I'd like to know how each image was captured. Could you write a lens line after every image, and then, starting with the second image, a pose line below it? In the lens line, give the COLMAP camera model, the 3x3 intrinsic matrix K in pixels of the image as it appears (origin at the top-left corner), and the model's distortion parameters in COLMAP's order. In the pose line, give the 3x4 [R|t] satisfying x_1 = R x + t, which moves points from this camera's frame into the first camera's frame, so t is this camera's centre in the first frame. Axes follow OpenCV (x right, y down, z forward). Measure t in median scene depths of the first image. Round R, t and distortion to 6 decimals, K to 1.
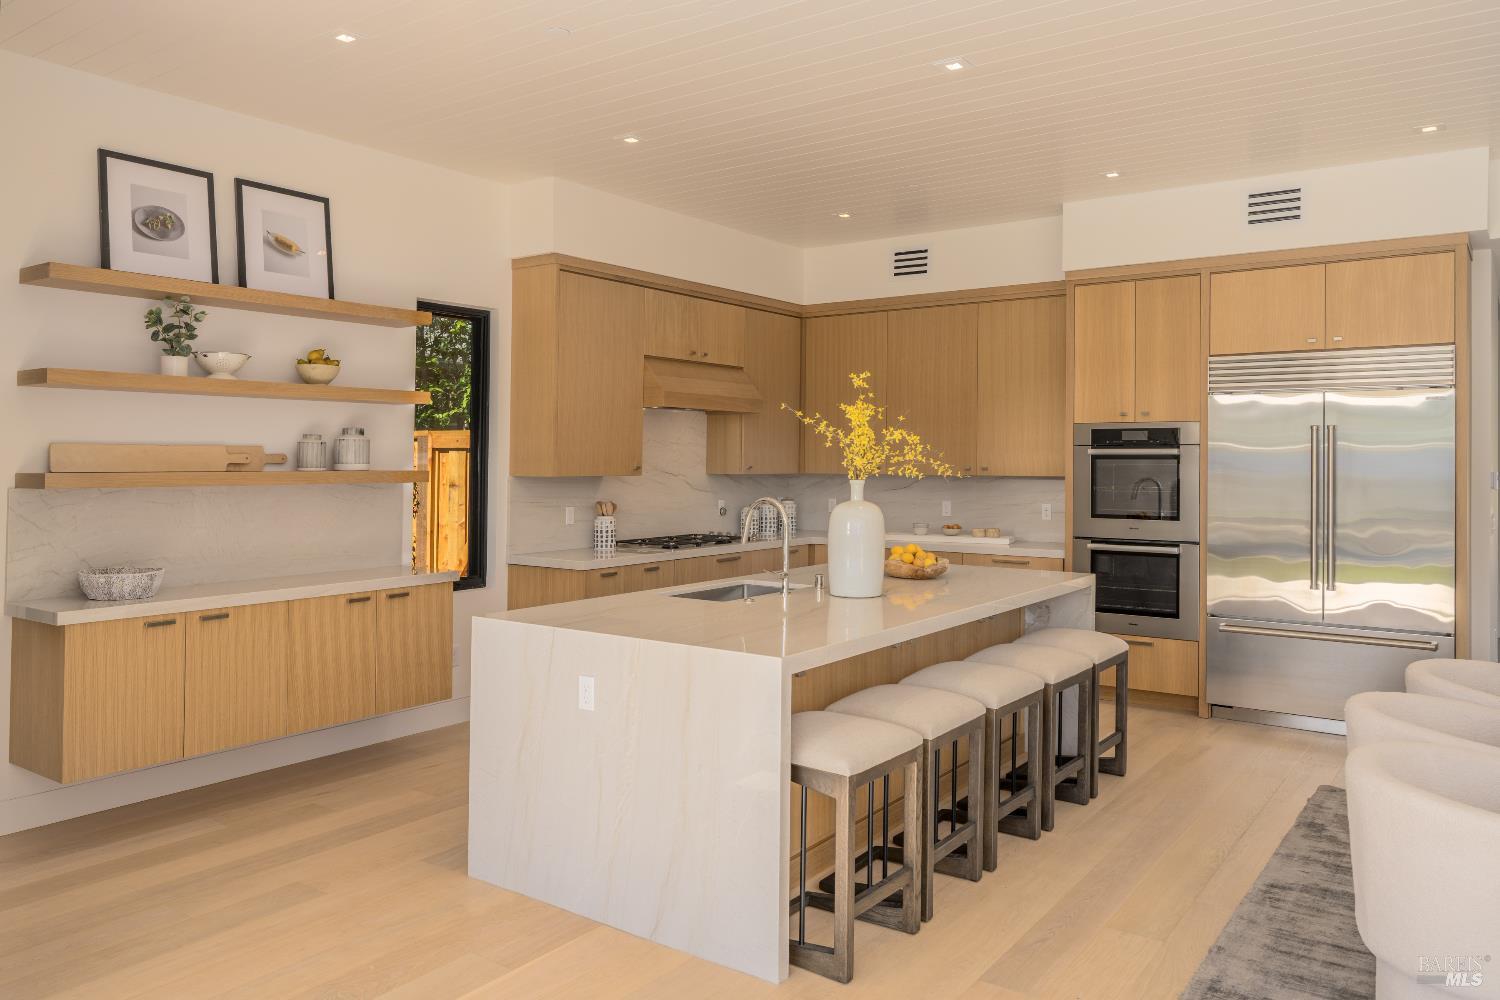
lens RADIAL K [[1074.7, 0, 750.3], [0, 1074.7, 455.3], [0, 0, 1]] dist [0.000716, 0.000812]
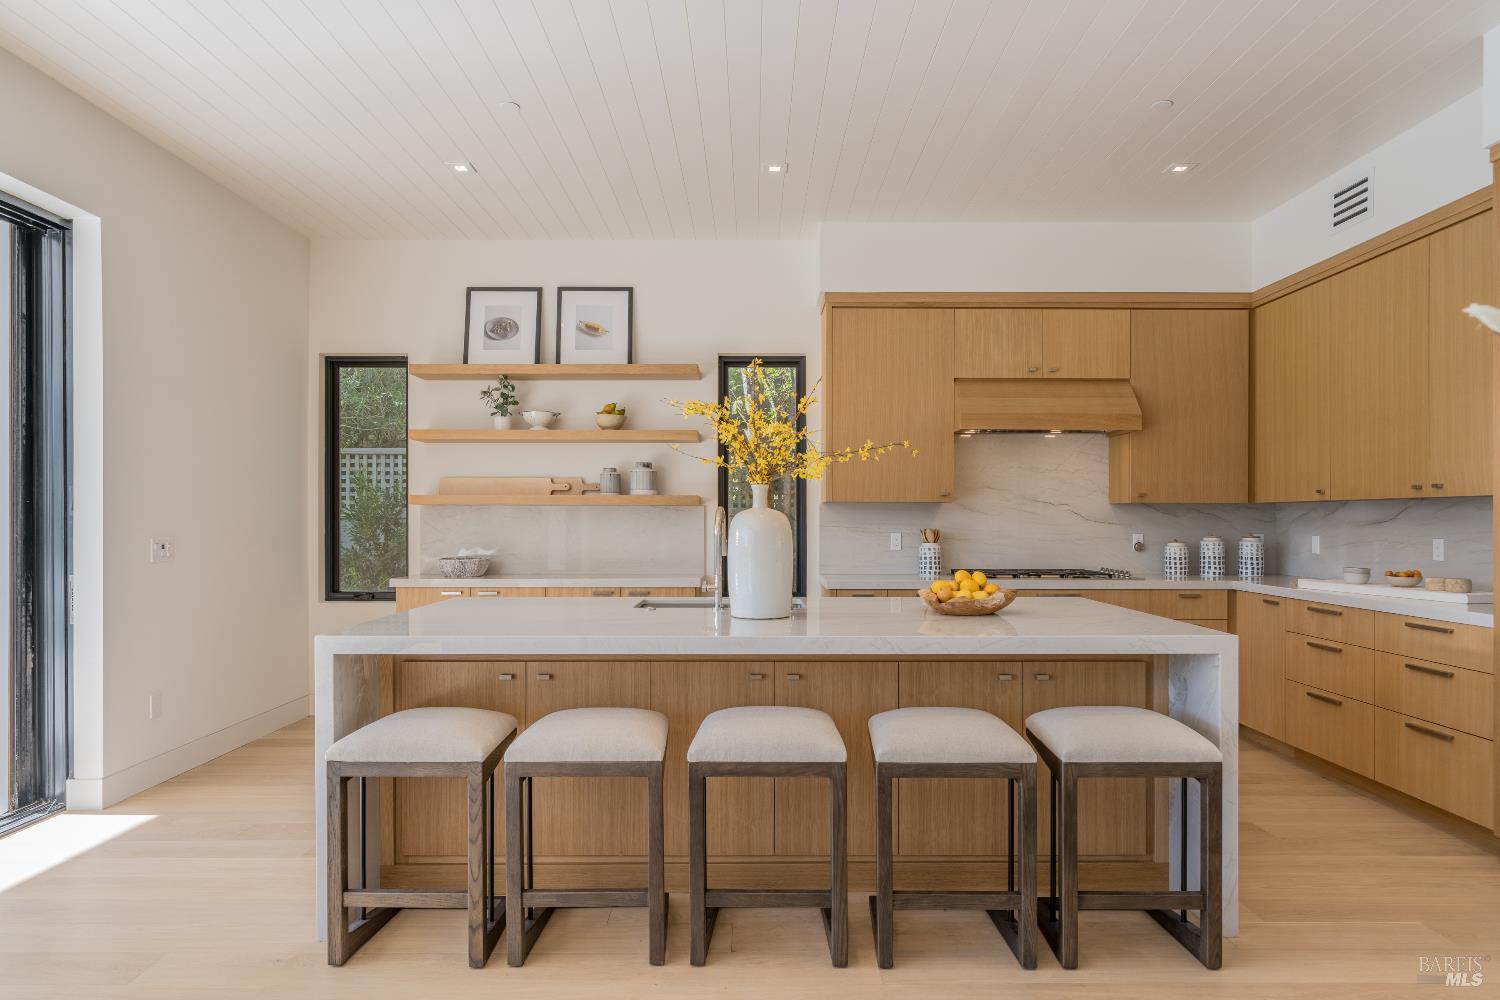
lens RADIAL K [[928.3, 0, 751.1], [0, 928.3, 519.1], [0, 0, 1]] dist [0.002622, 0.001449]
pose [[0.586880, -0.003601, -0.809666, 0.605323], [0.003074, 0.999993, -0.002219, 0.045666], [0.809668, -0.001187, 0.586886, 0.456526]]
